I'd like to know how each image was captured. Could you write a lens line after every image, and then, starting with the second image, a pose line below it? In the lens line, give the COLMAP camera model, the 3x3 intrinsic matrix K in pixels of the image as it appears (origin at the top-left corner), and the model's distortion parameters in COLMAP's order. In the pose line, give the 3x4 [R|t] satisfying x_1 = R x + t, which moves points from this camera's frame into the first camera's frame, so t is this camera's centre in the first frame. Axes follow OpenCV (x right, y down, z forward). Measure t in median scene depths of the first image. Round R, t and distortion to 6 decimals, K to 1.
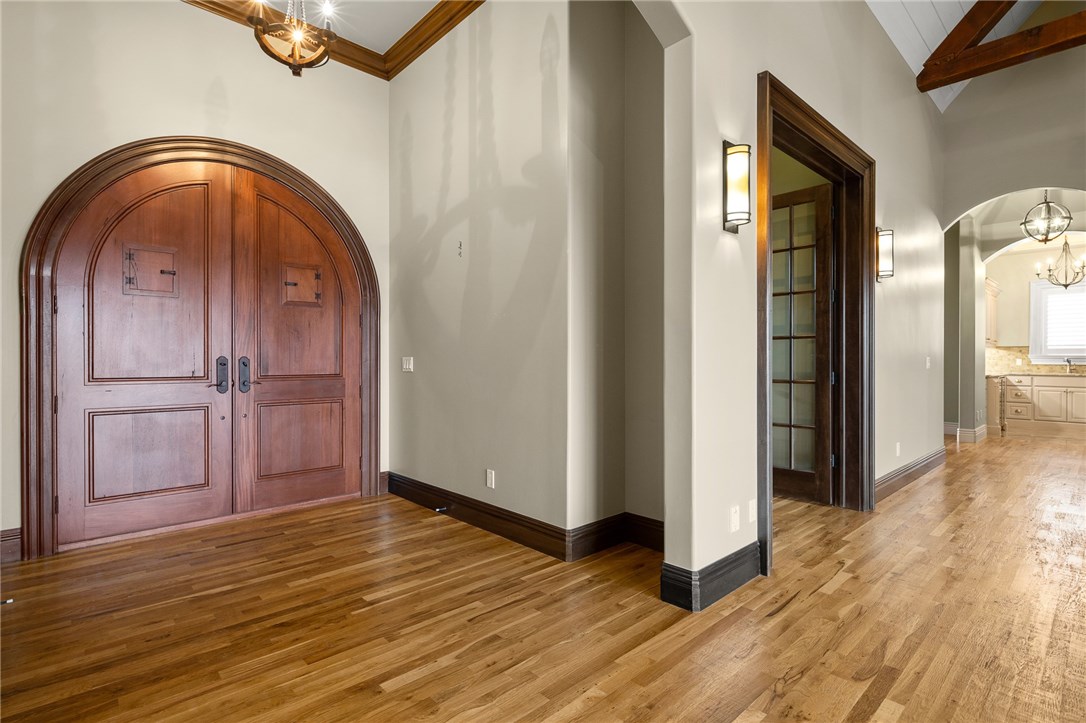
lens RADIAL K [[529.3, 0, 543.6], [0, 529.3, 360.8], [0, 0, 1]] dist [-0.001180, -0.003910]
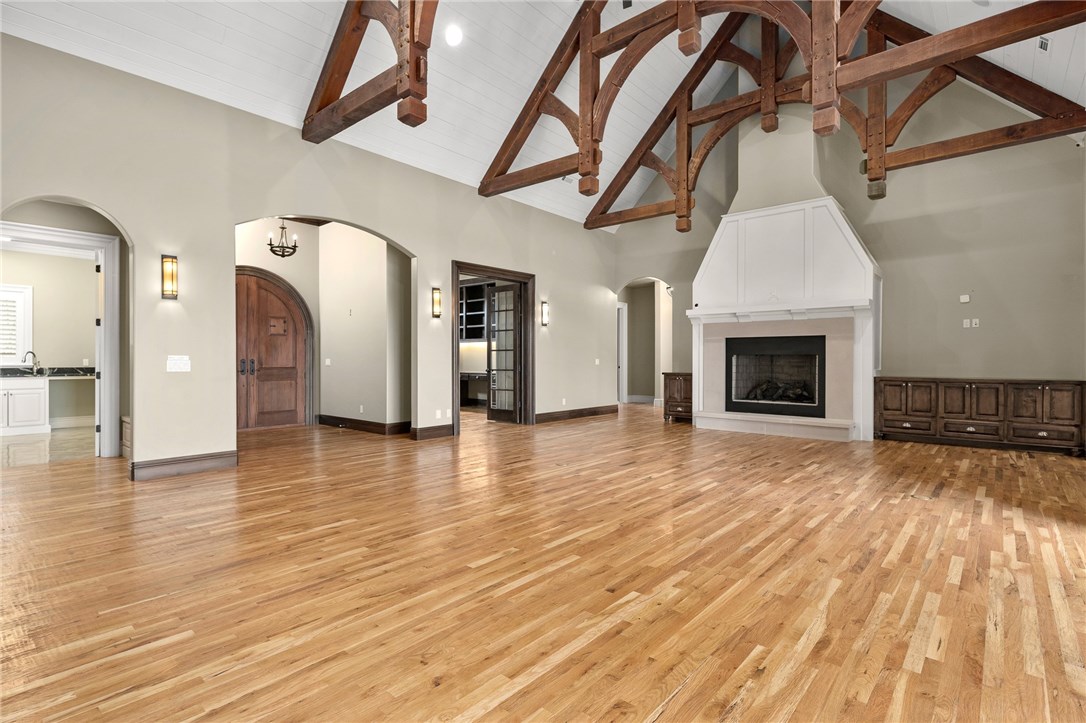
lens RADIAL K [[529.3, 0, 541.6], [0, 529.3, 361.5], [0, 0, 1]] dist [-0.001180, -0.003910]
pose [[0.995400, 0.000725, 0.095806, 0.420131], [-0.000812, 0.999999, 0.000864, 0.000451], [-0.095805, -0.000938, 0.995400, -1.281621]]
